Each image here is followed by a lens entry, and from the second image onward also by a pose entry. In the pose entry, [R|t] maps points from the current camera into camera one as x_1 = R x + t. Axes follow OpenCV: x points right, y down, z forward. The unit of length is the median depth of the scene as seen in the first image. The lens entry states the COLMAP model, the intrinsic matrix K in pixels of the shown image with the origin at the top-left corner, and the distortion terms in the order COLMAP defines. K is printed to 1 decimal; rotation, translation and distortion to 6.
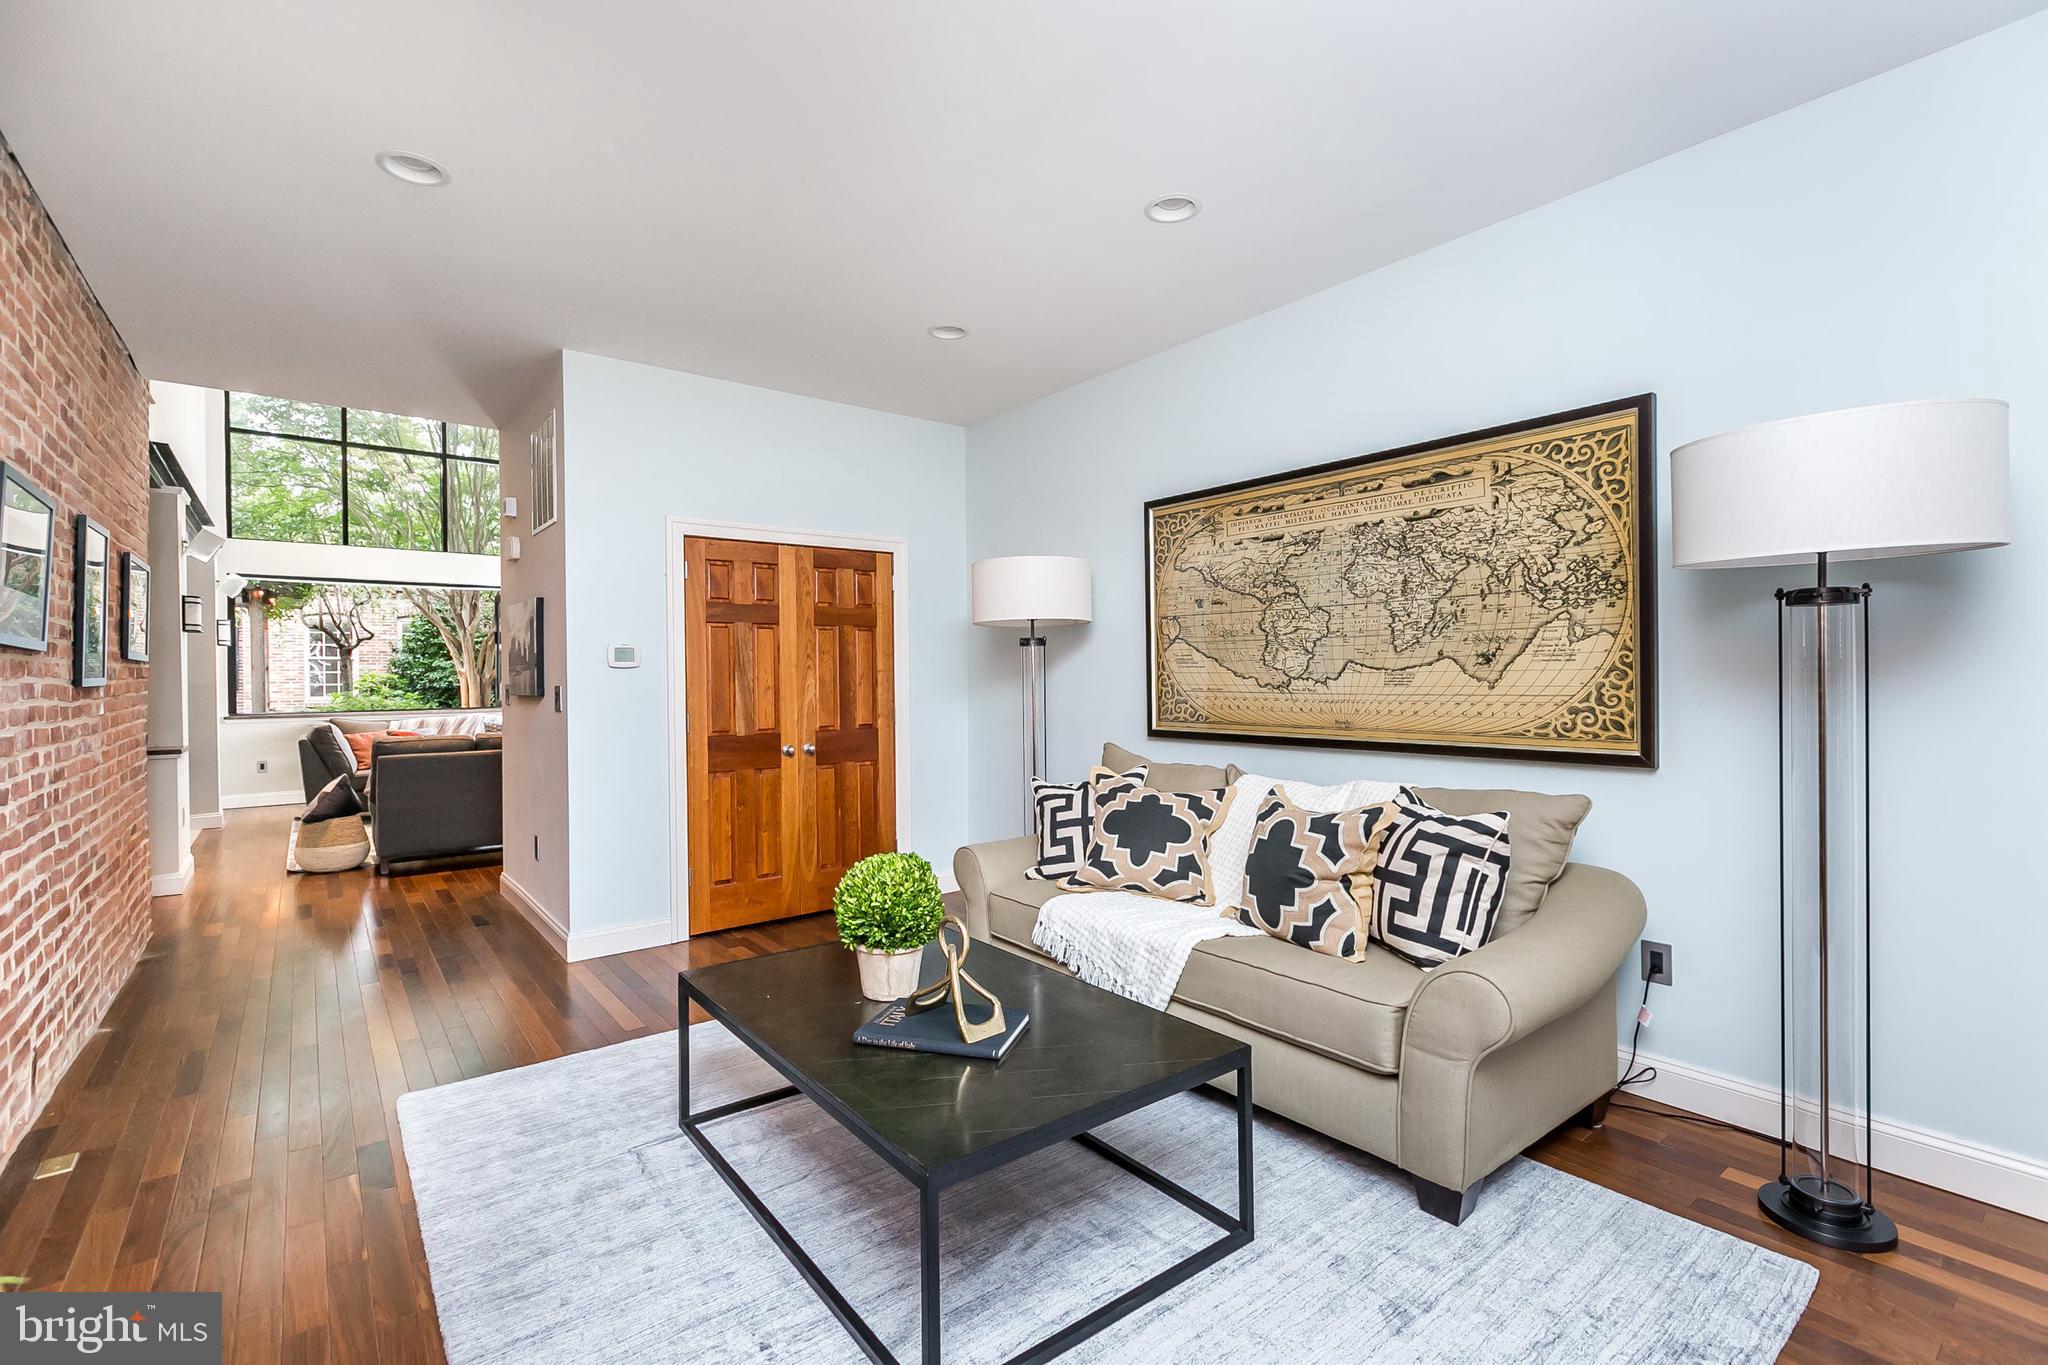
lens RADIAL K [[933.9, 0, 1037.3], [0, 933.9, 675.5], [0, 0, 1]] dist [0.003027, -0.000309]
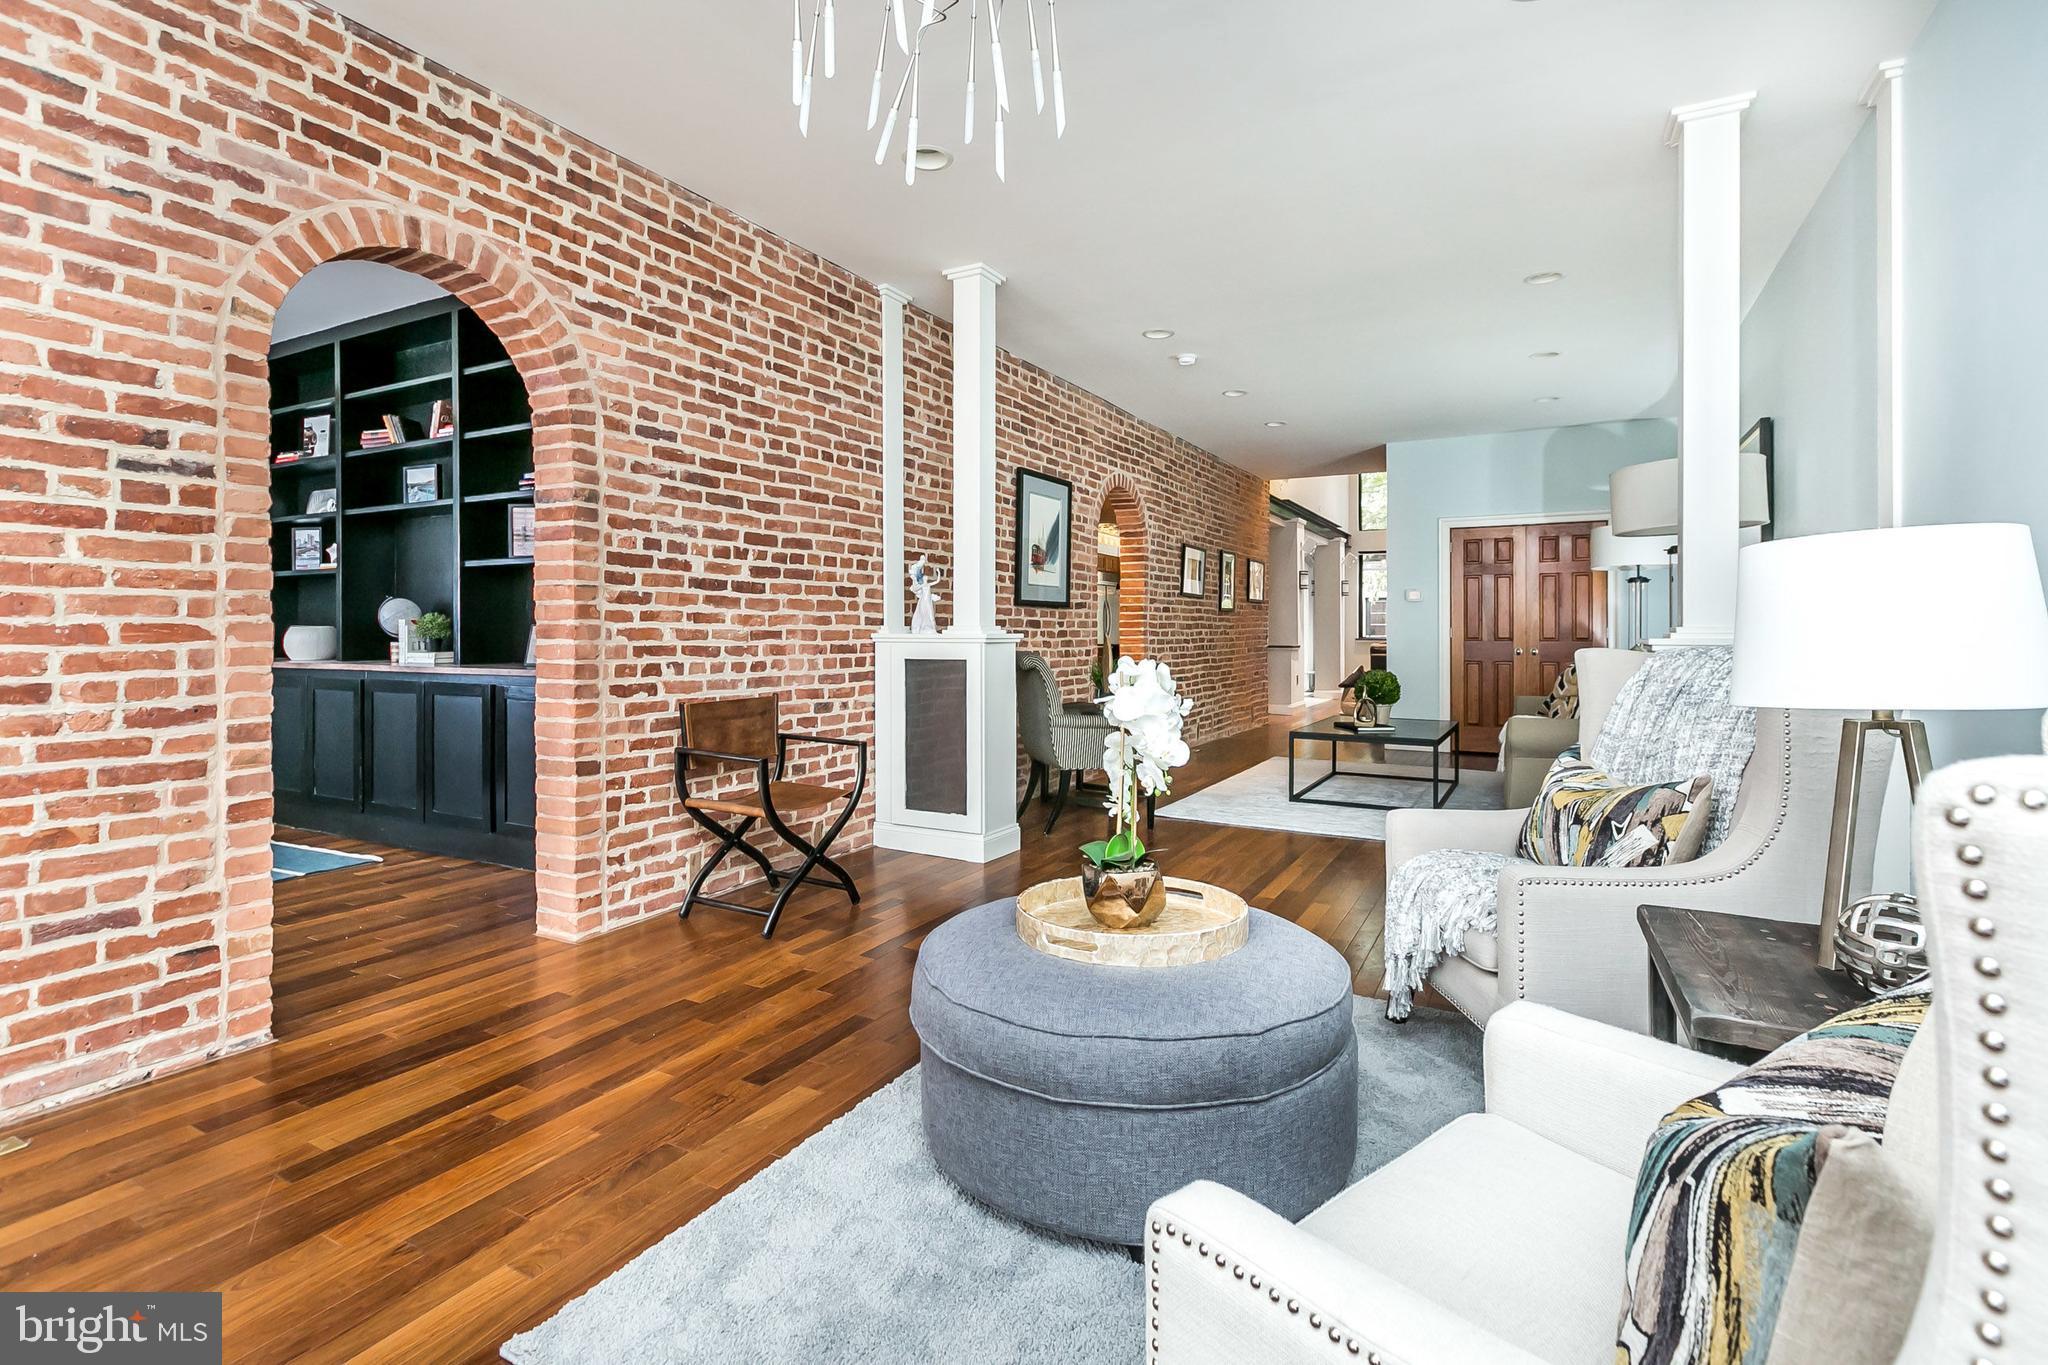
lens RADIAL K [[933.9, 0, 1037.6], [0, 933.9, 638.6], [0, 0, 1]] dist [0.003027, -0.000309]
pose [[0.389844, 0.018518, -0.920695, 1.246726], [-0.005756, 0.999827, 0.017673, 0.044505], [0.920863, -0.001590, 0.389884, -0.573295]]
